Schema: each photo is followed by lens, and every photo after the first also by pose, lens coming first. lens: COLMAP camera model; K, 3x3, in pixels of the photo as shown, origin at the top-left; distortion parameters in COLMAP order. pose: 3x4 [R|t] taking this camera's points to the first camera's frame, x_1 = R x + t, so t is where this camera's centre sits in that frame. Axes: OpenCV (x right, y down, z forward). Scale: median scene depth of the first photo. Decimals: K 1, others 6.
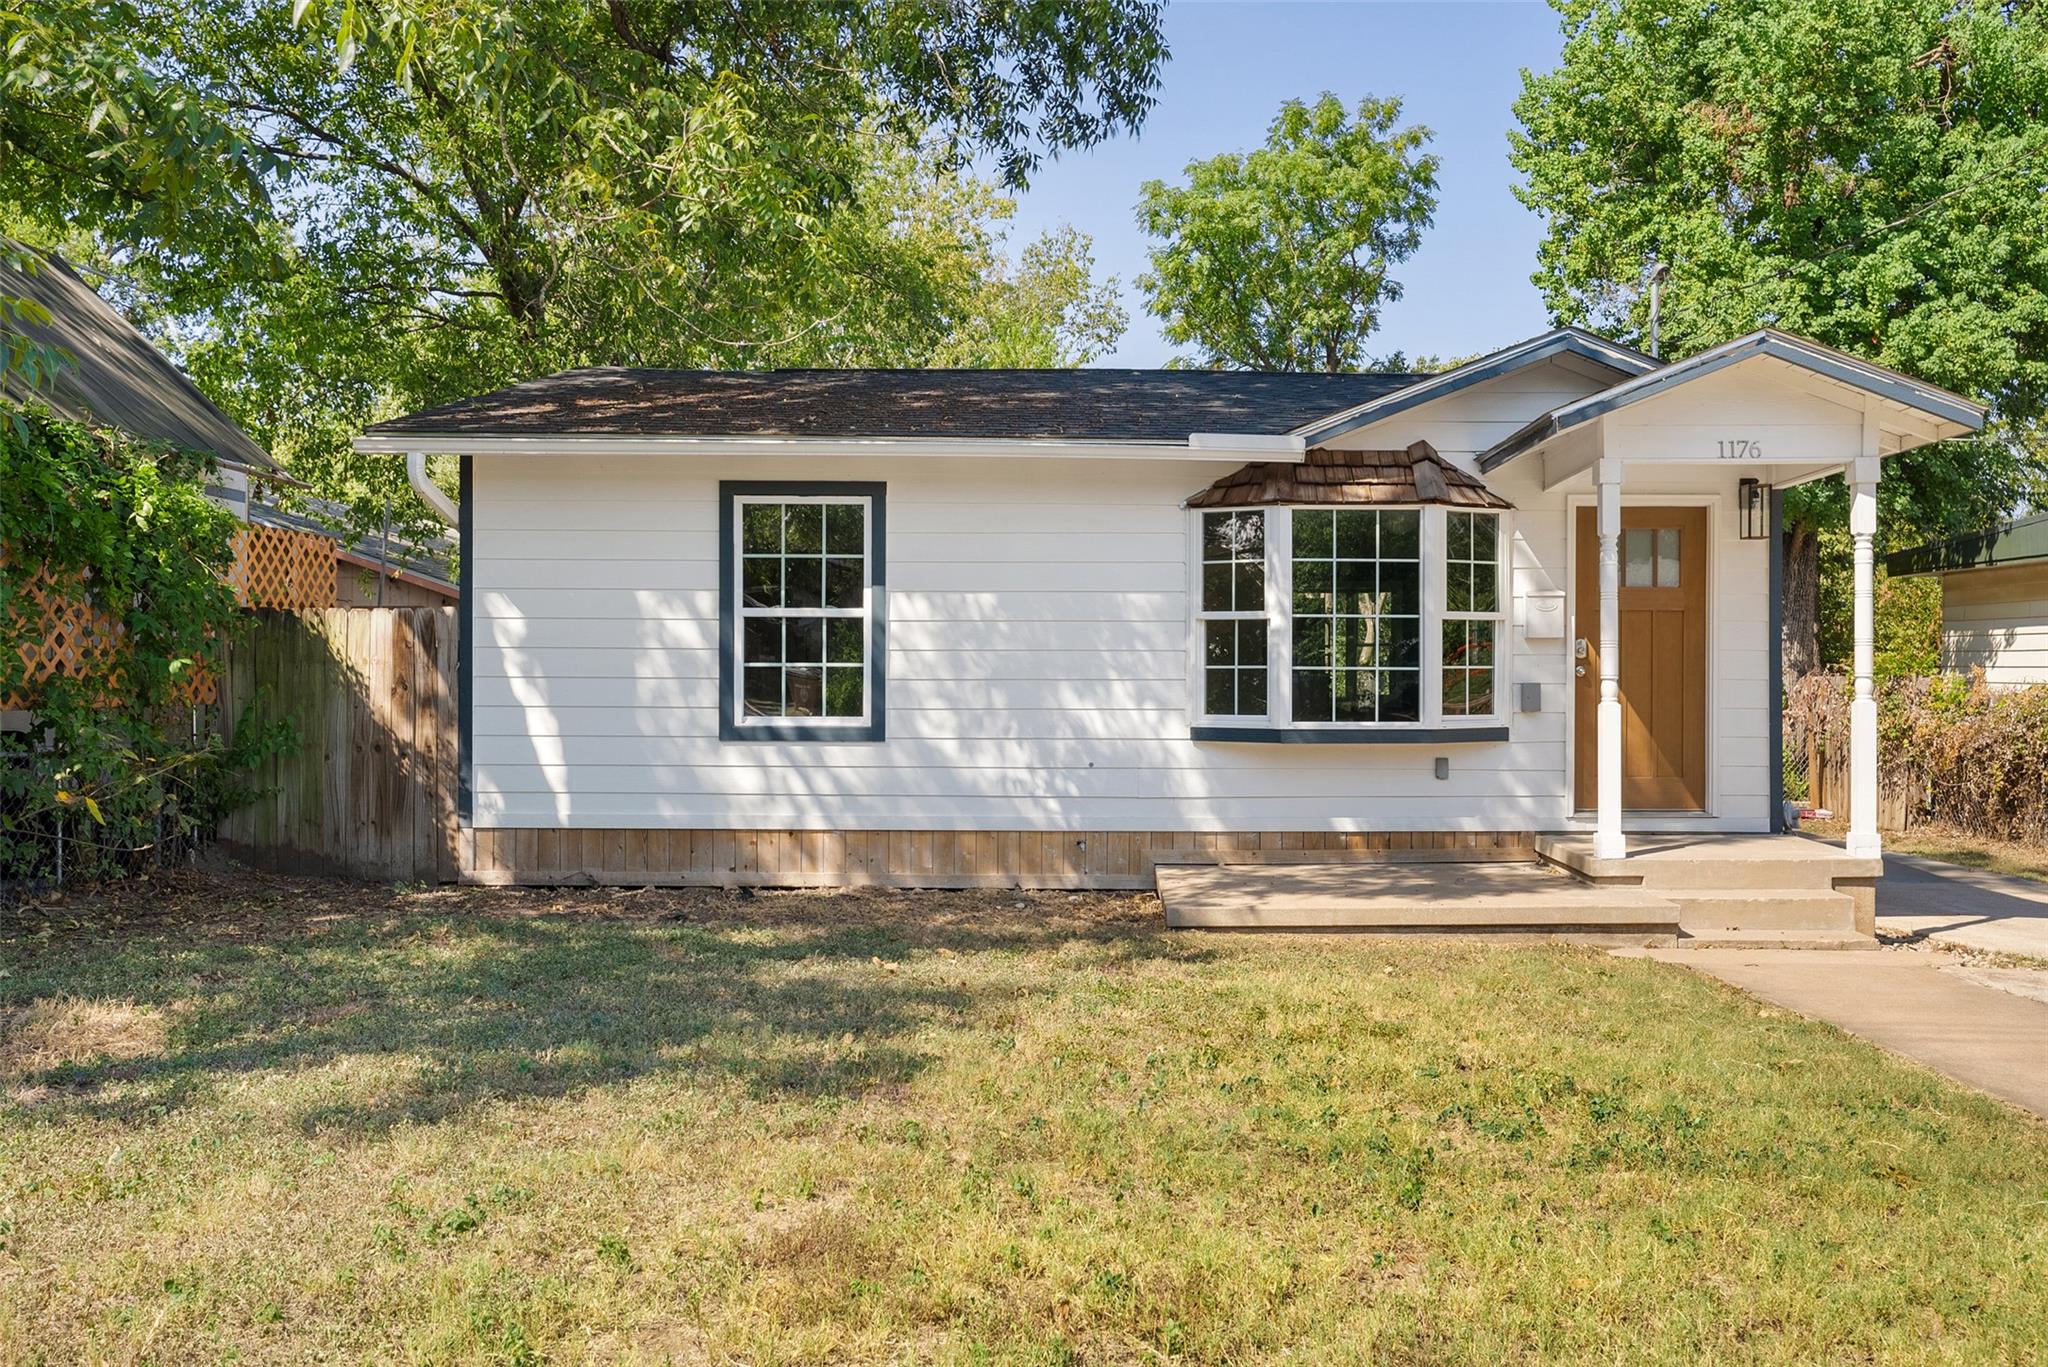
lens RADIAL K [[1656.6, 0, 1022.1], [0, 1656.6, 690.2], [0, 0, 1]] dist [-0.002170, 0.008948]
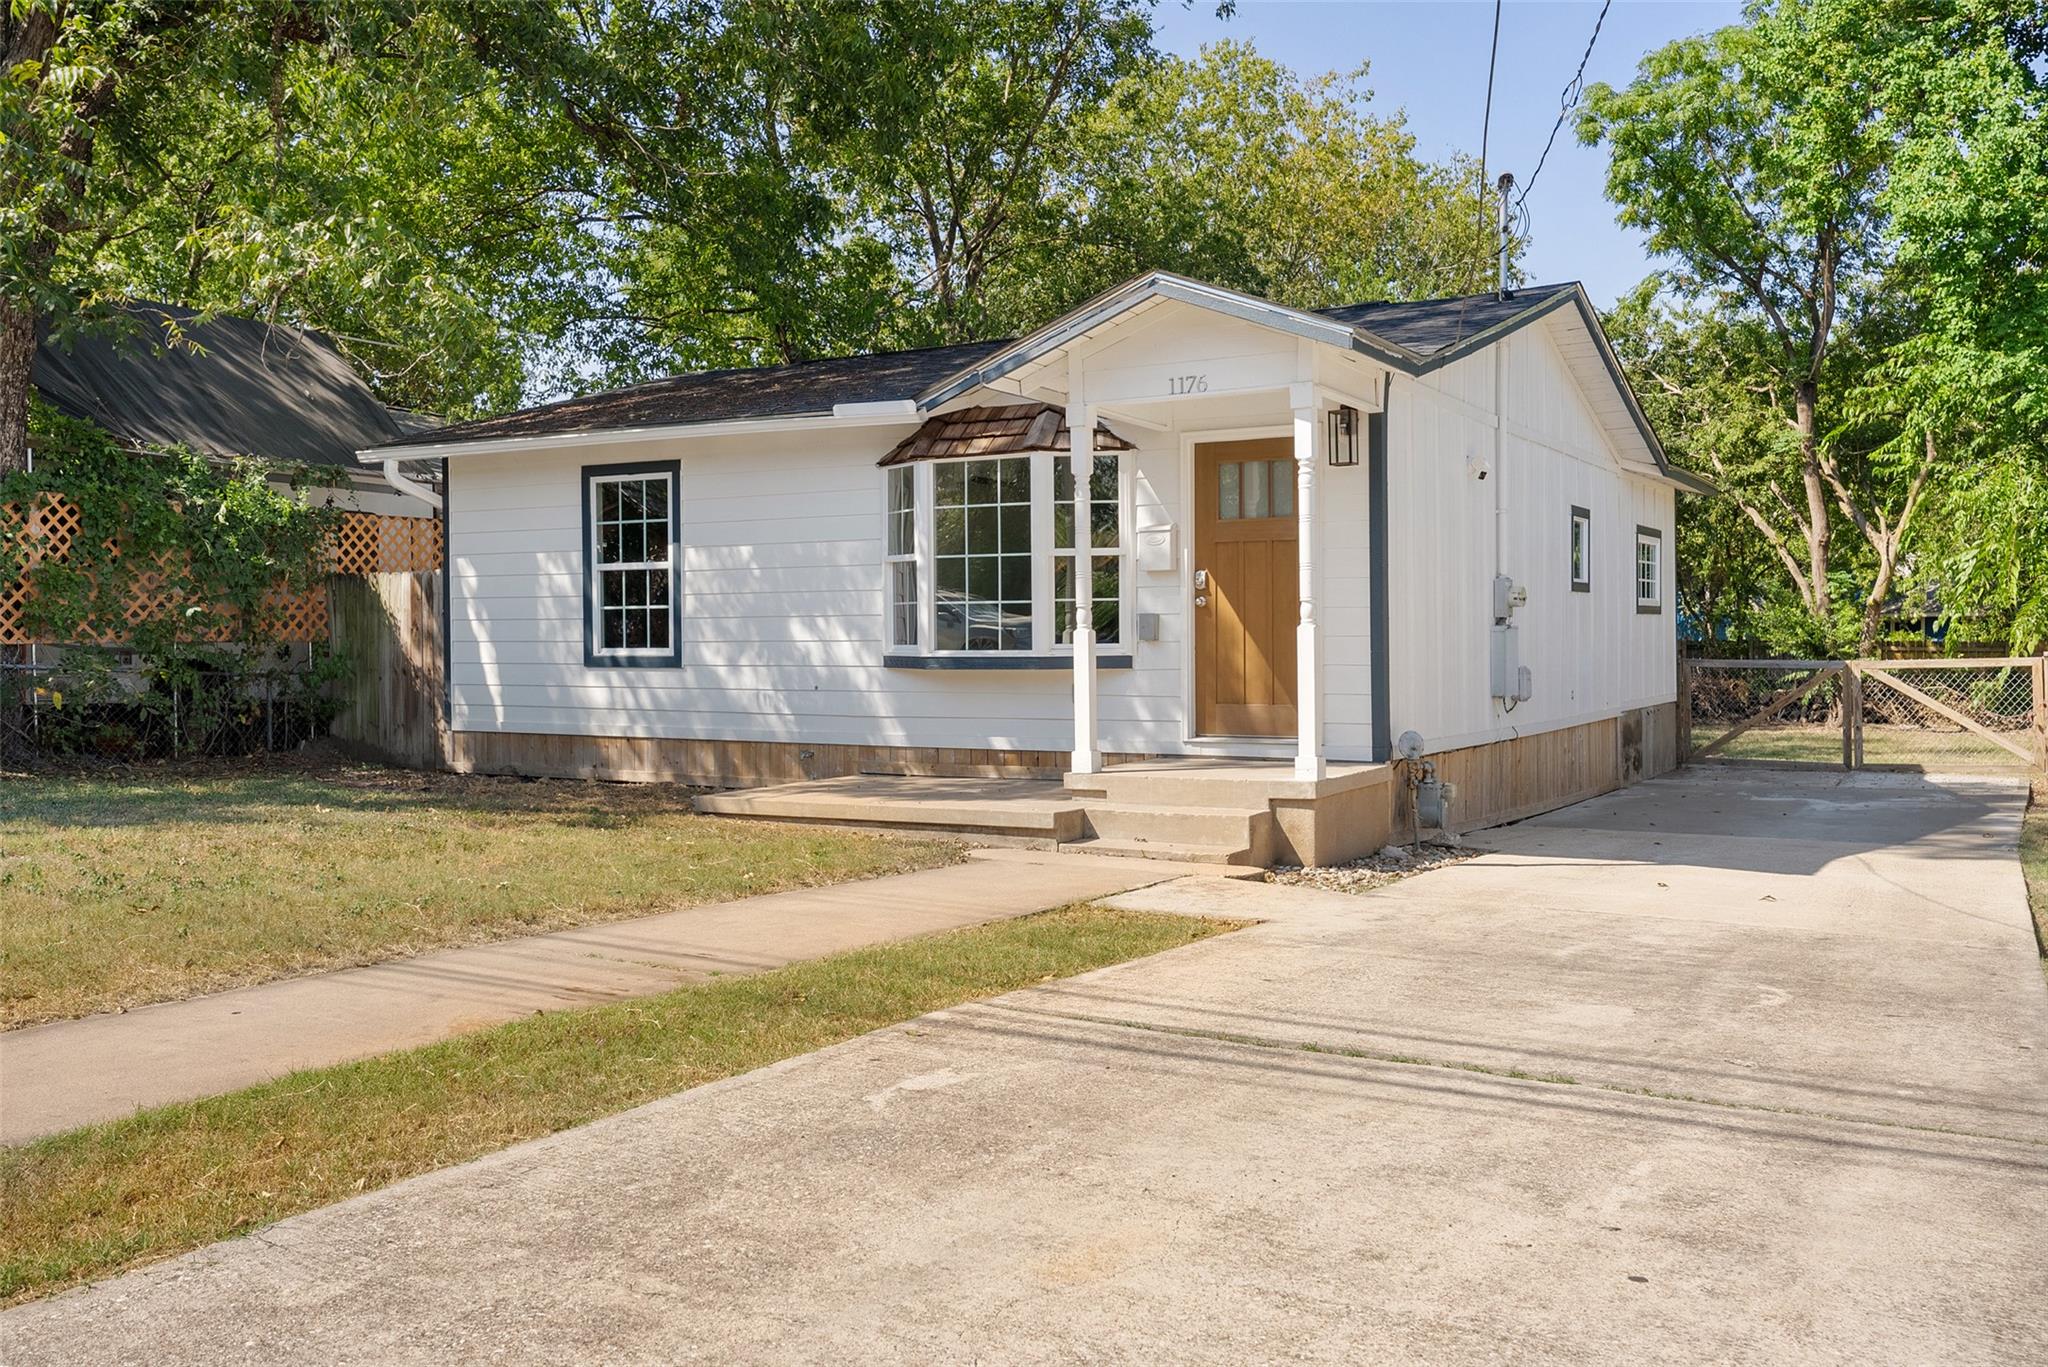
lens RADIAL K [[1740.7, 0, 1024.6], [0, 1740.7, 675.0], [0, 0, 1]] dist [0.006304, 0.008438]
pose [[0.860970, 0.004220, -0.508638, 0.807573], [0.002630, 0.999915, 0.012748, 0.020581], [0.508648, -0.012313, 0.860886, 0.001520]]
